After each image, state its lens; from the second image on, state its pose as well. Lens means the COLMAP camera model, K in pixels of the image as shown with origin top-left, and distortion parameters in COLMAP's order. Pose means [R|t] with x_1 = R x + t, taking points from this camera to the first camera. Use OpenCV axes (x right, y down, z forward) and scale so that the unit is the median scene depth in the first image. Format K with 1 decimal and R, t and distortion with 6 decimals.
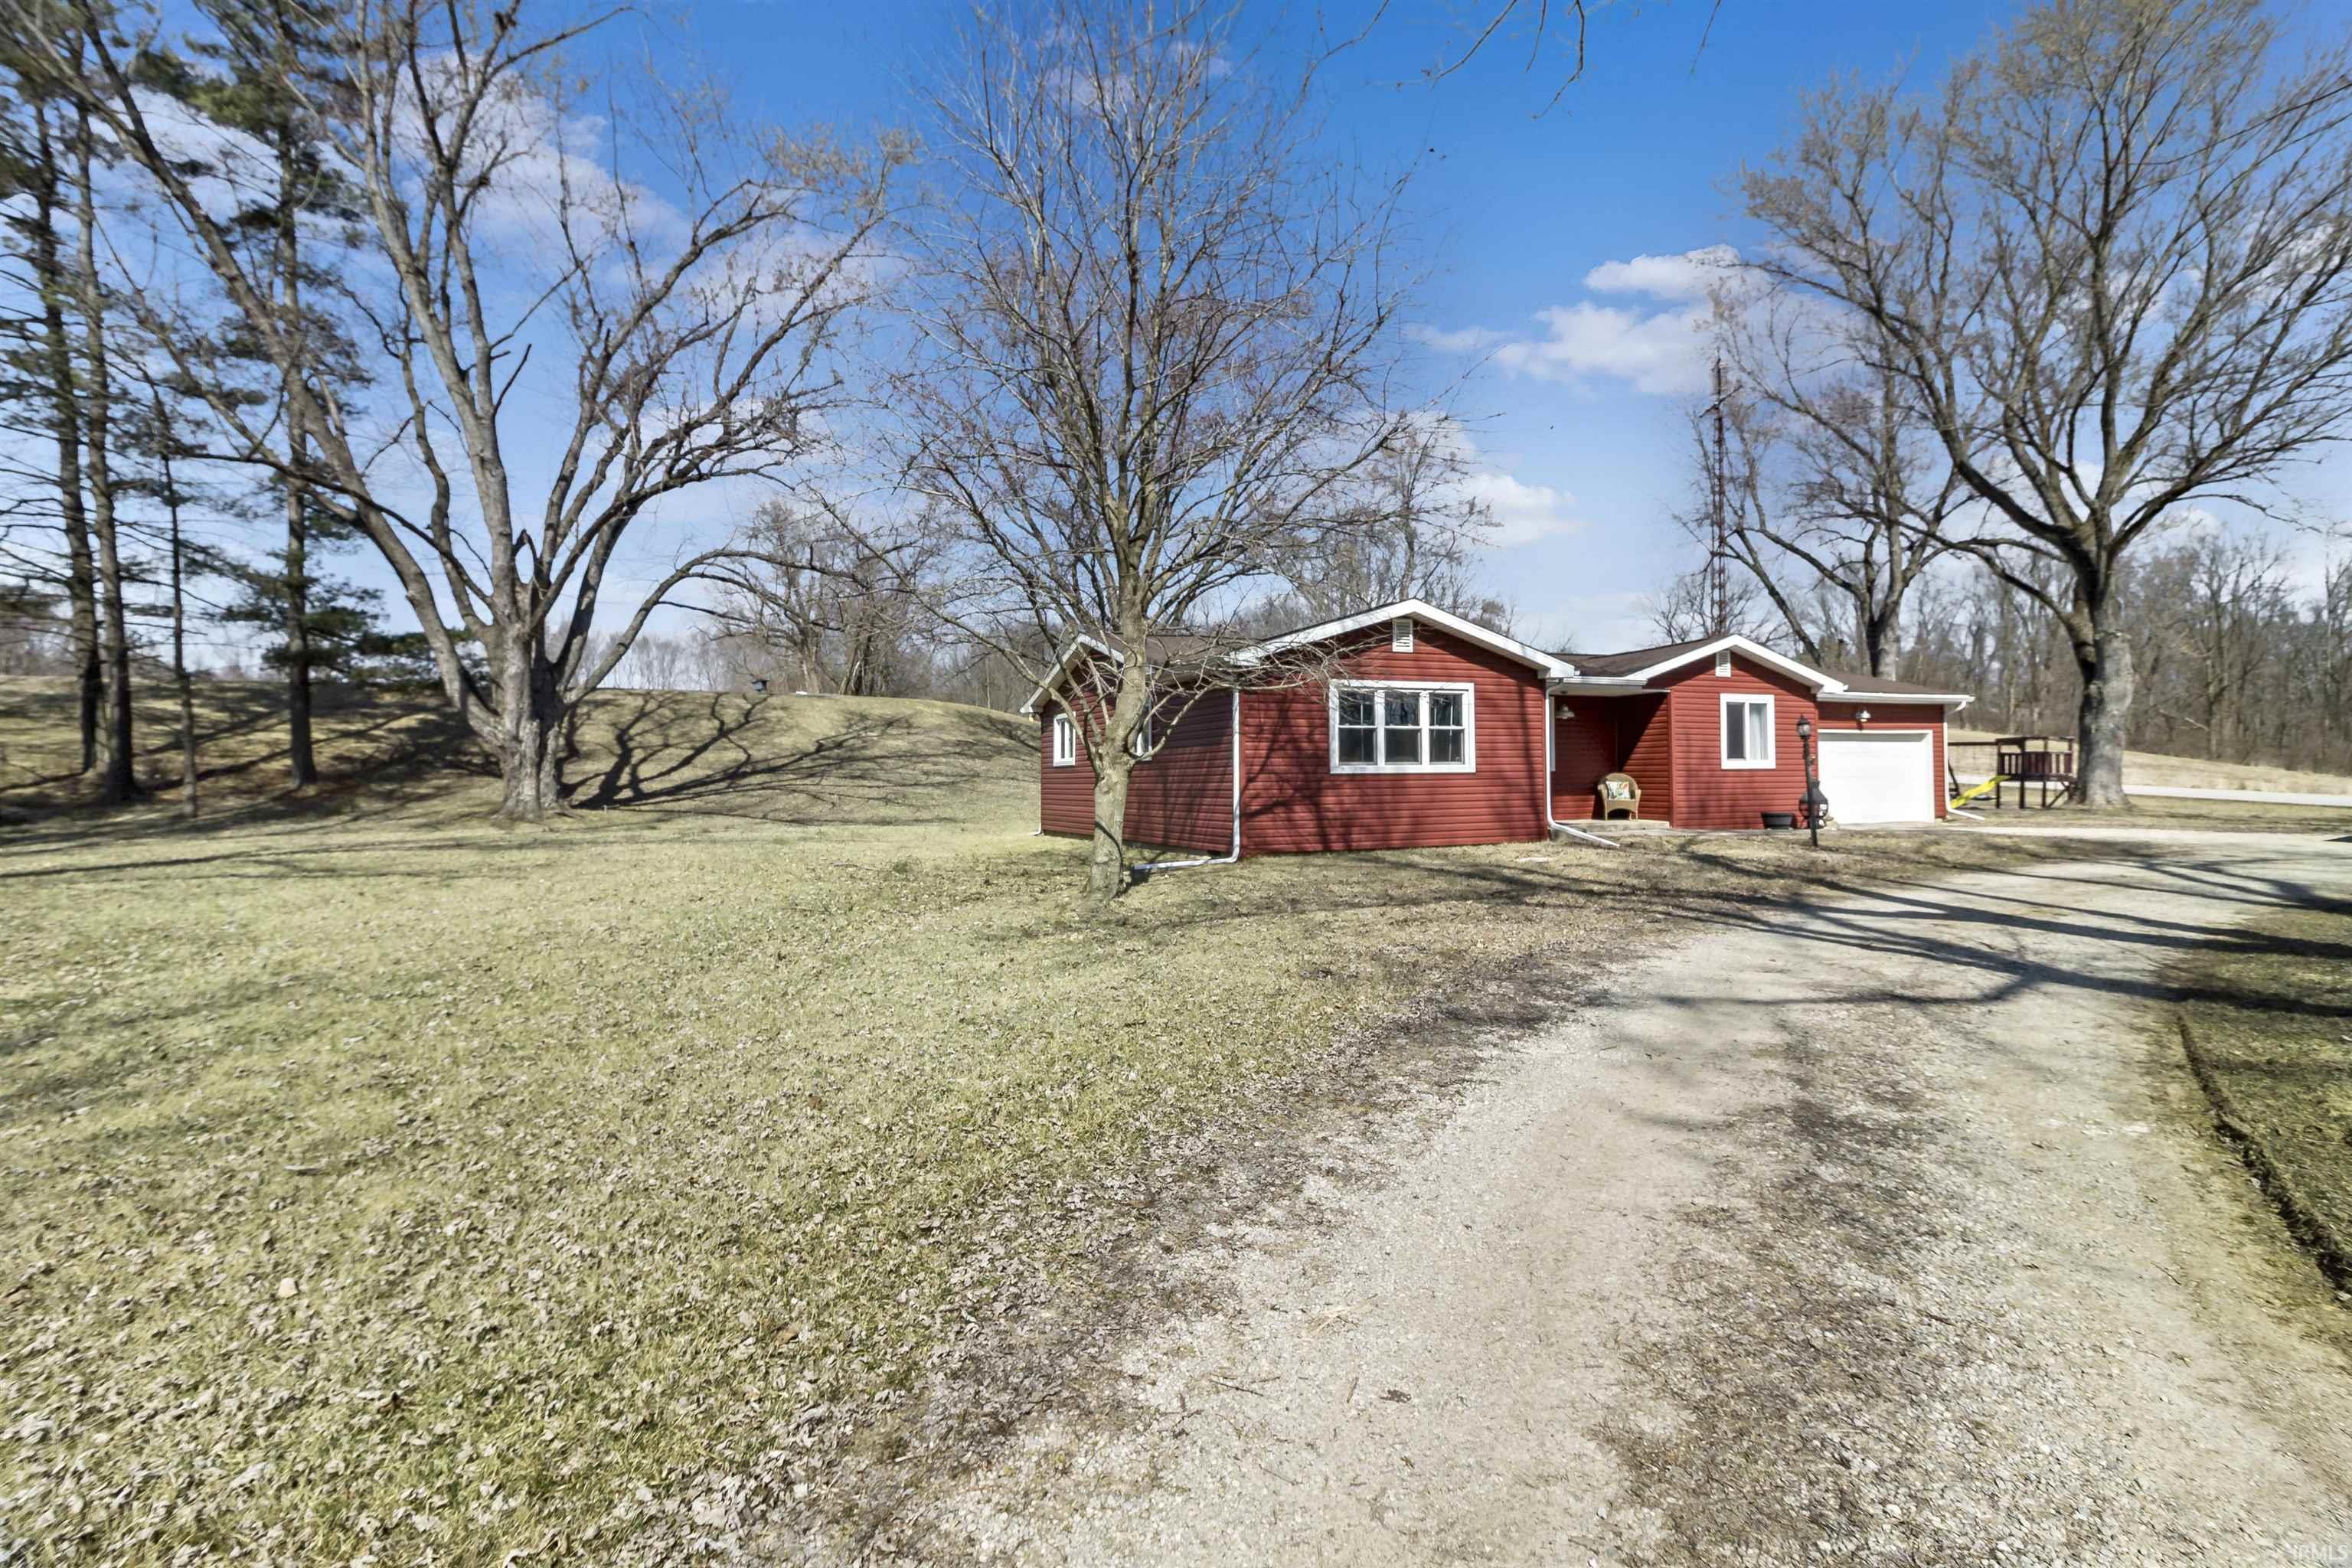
lens RADIAL K [[1121.7, 0, 1218.3], [0, 1121.7, 779.1], [0, 0, 1]] dist [0.001950, 0.000037]
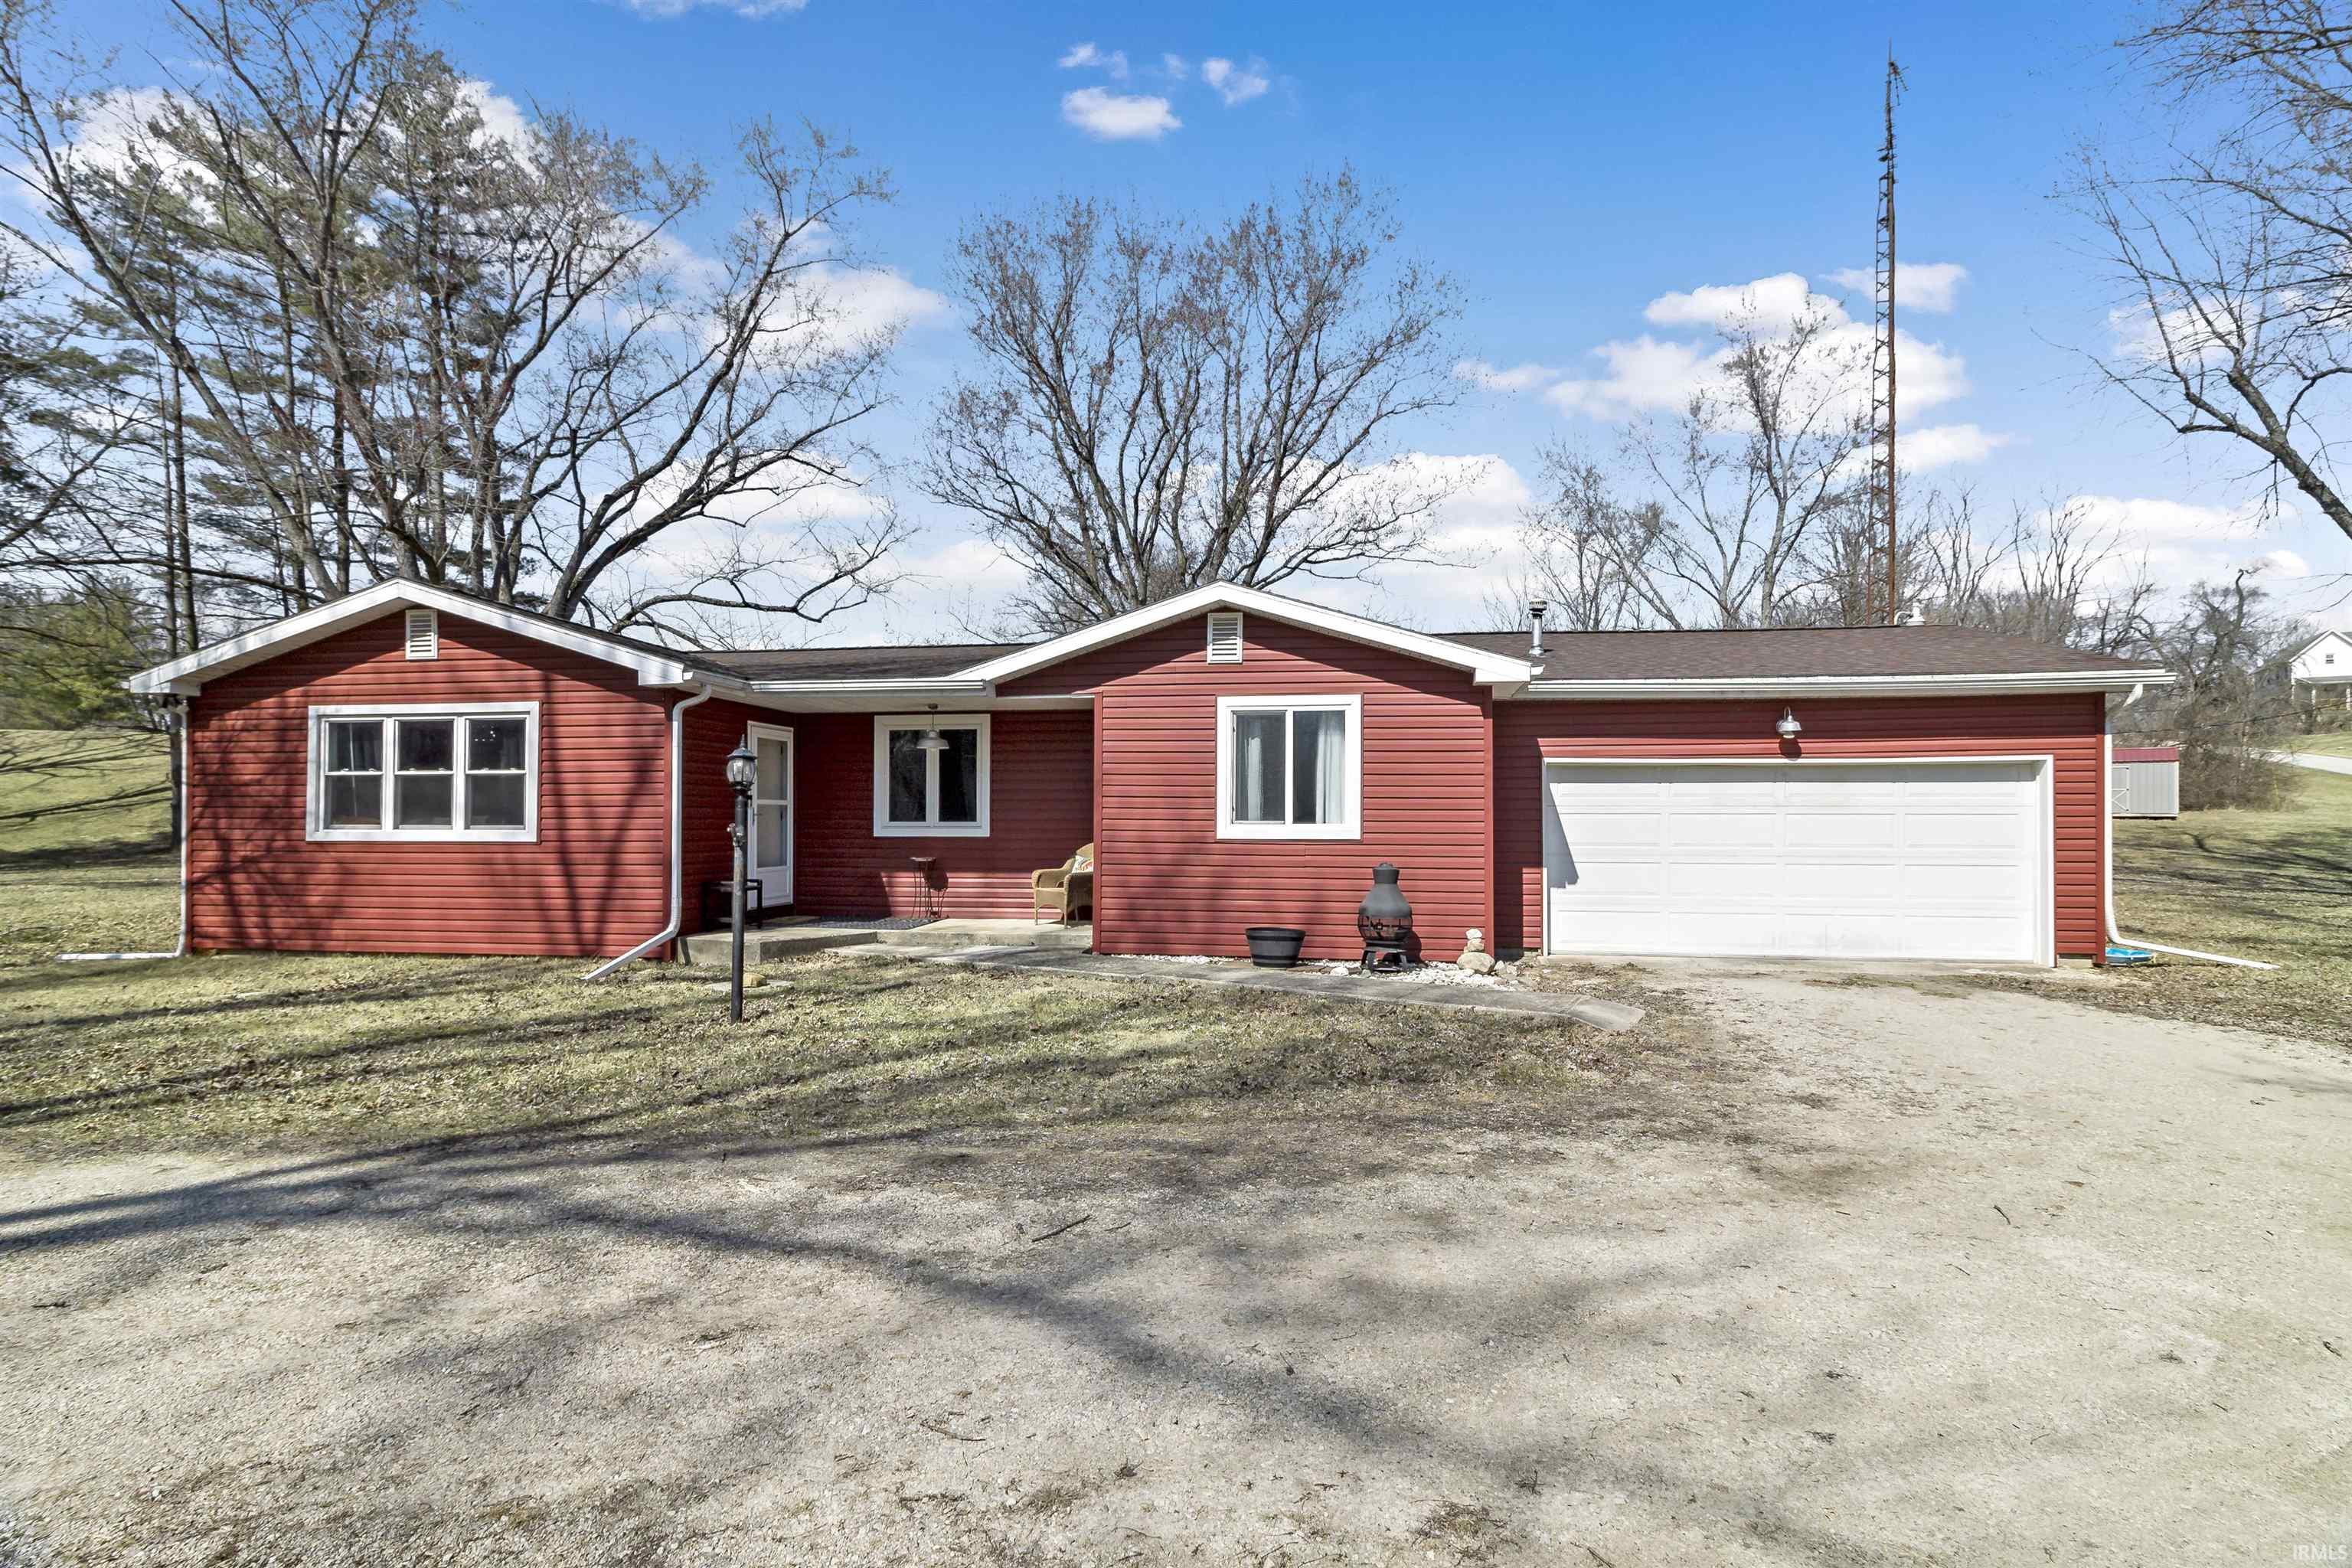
lens RADIAL K [[1126.6, 0, 1179.7], [0, 1126.6, 831.4], [0, 0, 1]] dist [0.022112, -0.000060]
pose [[0.815287, 0.011389, -0.578945, 0.878294], [-0.012508, 0.999920, 0.002056, -0.017555], [0.578922, 0.005565, 0.815364, 0.678913]]
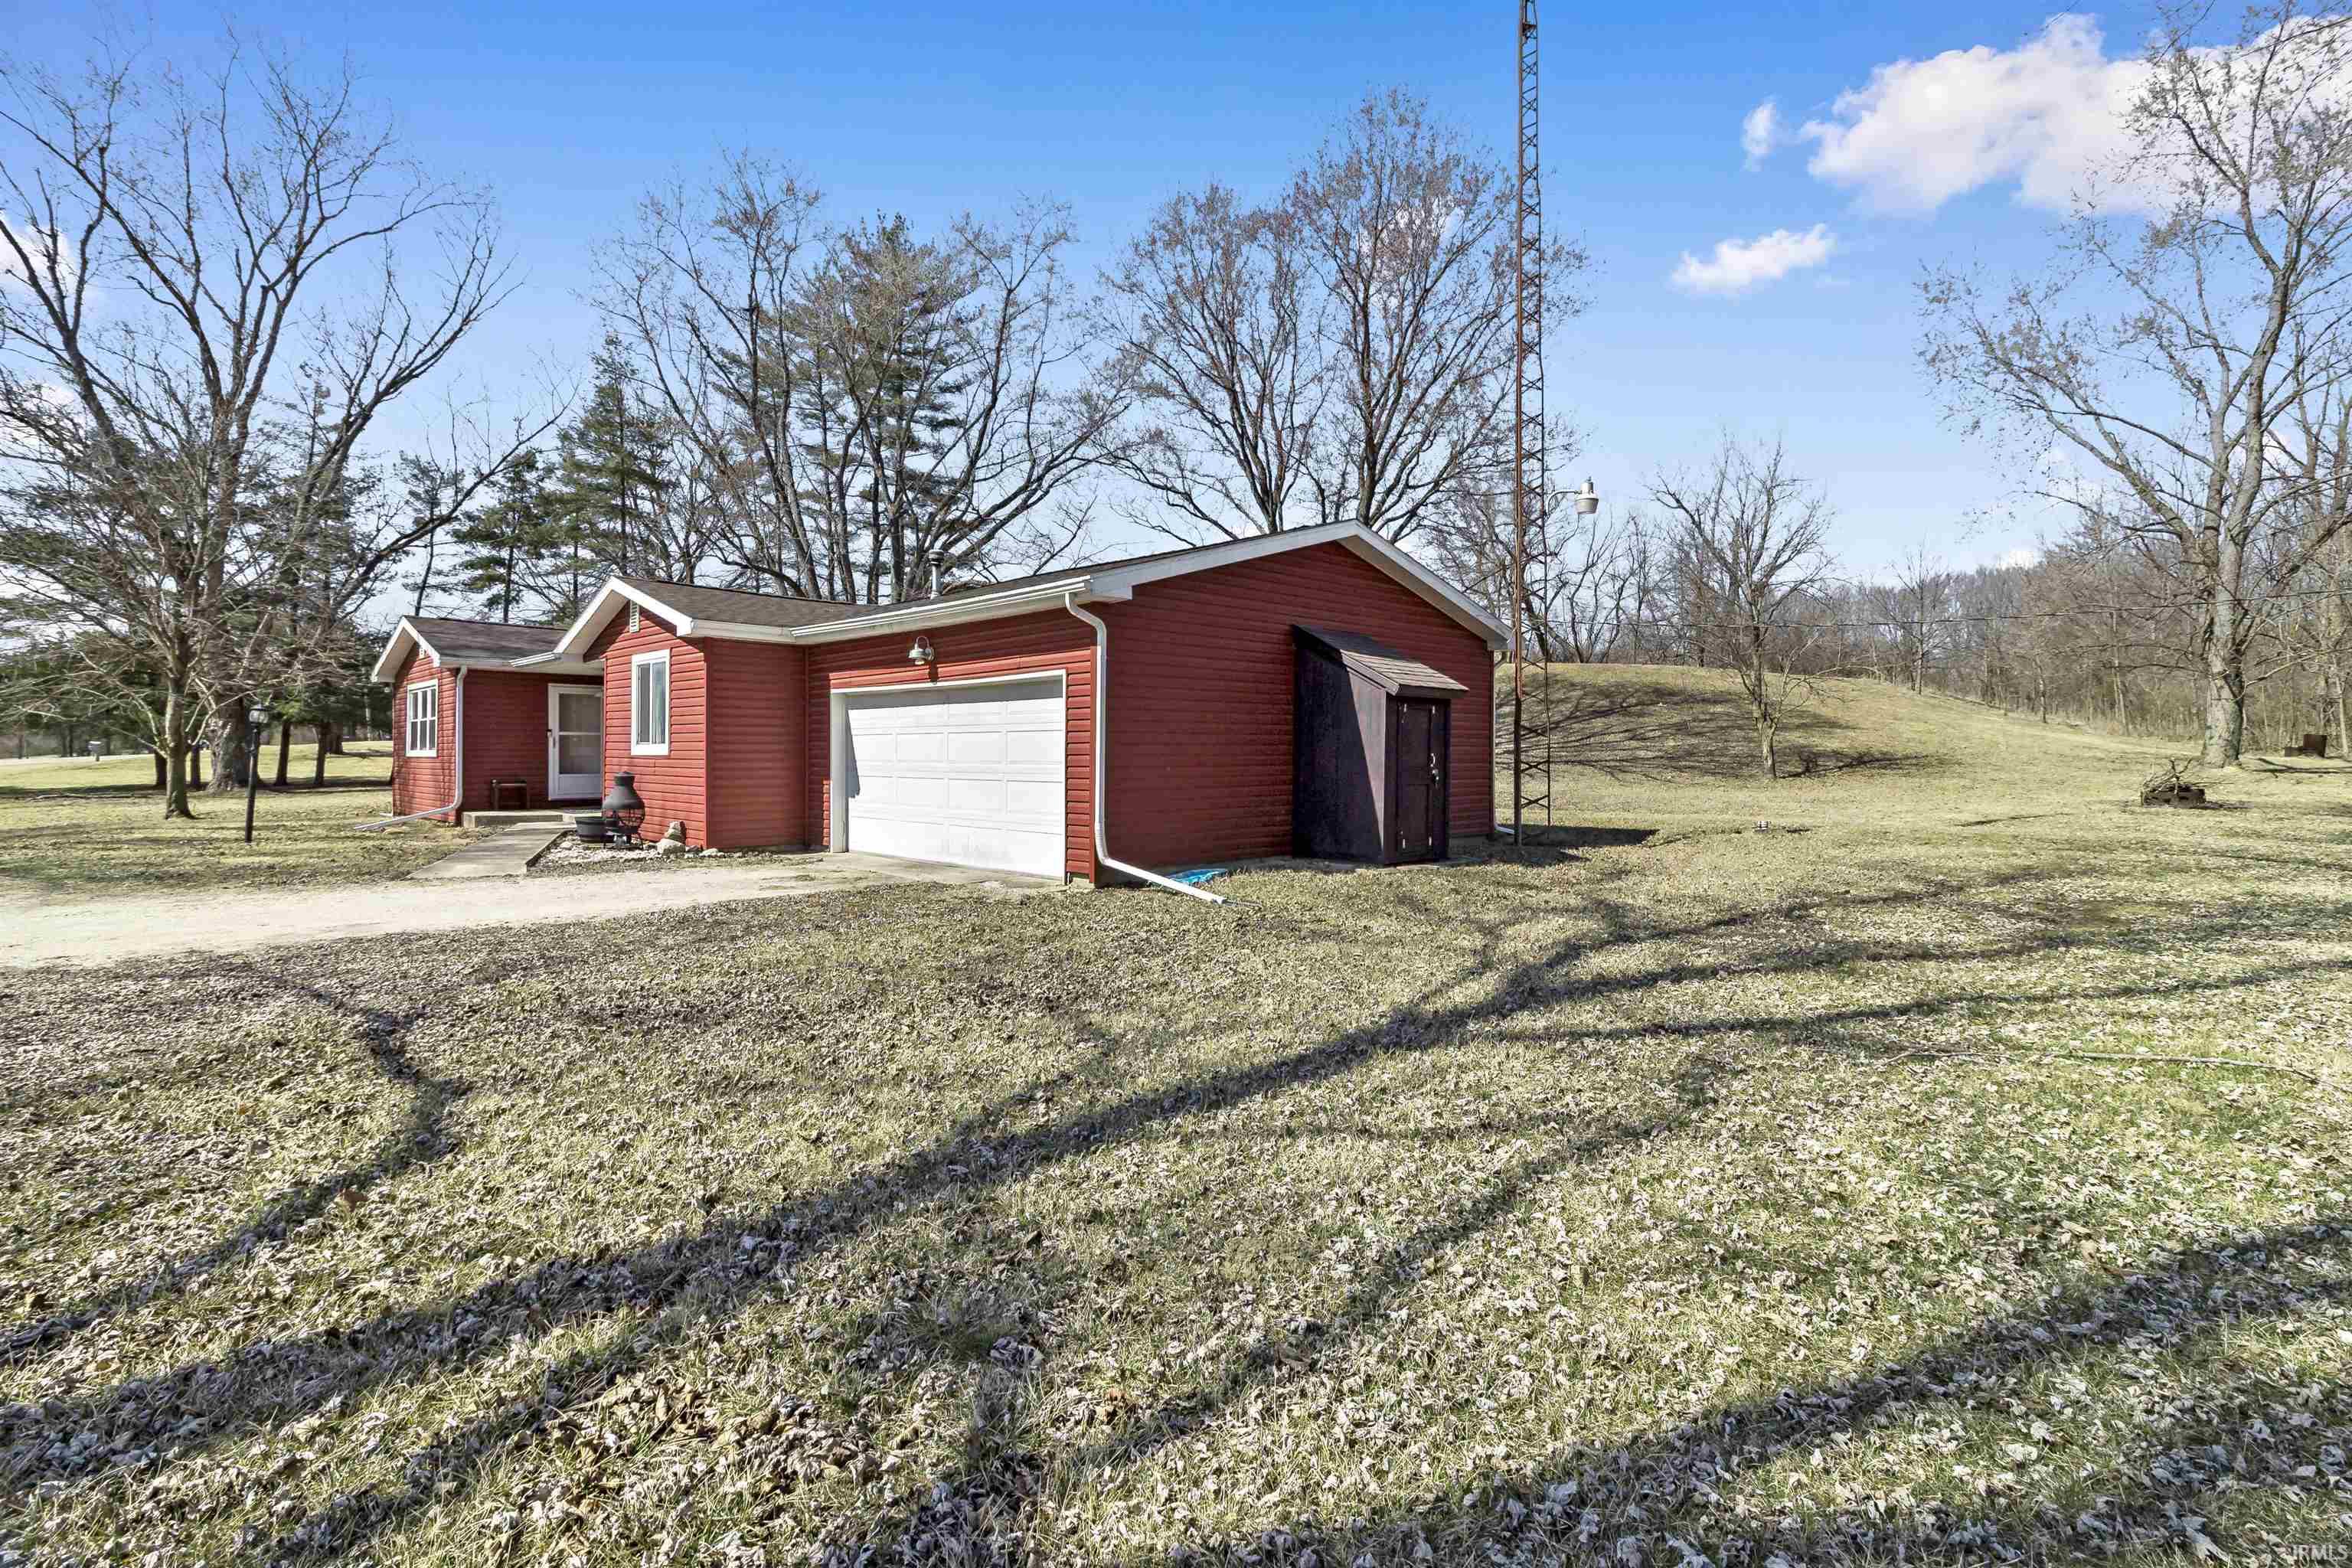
lens RADIAL K [[1121.7, 0, 1218.3], [0, 1121.7, 779.1], [0, 0, 1]] dist [0.001950, 0.000037]
pose [[0.285539, 0.031959, -0.957834, 1.527599], [-0.010783, 0.999488, 0.030134, -0.024743], [0.958307, 0.001724, 0.285737, 1.392193]]
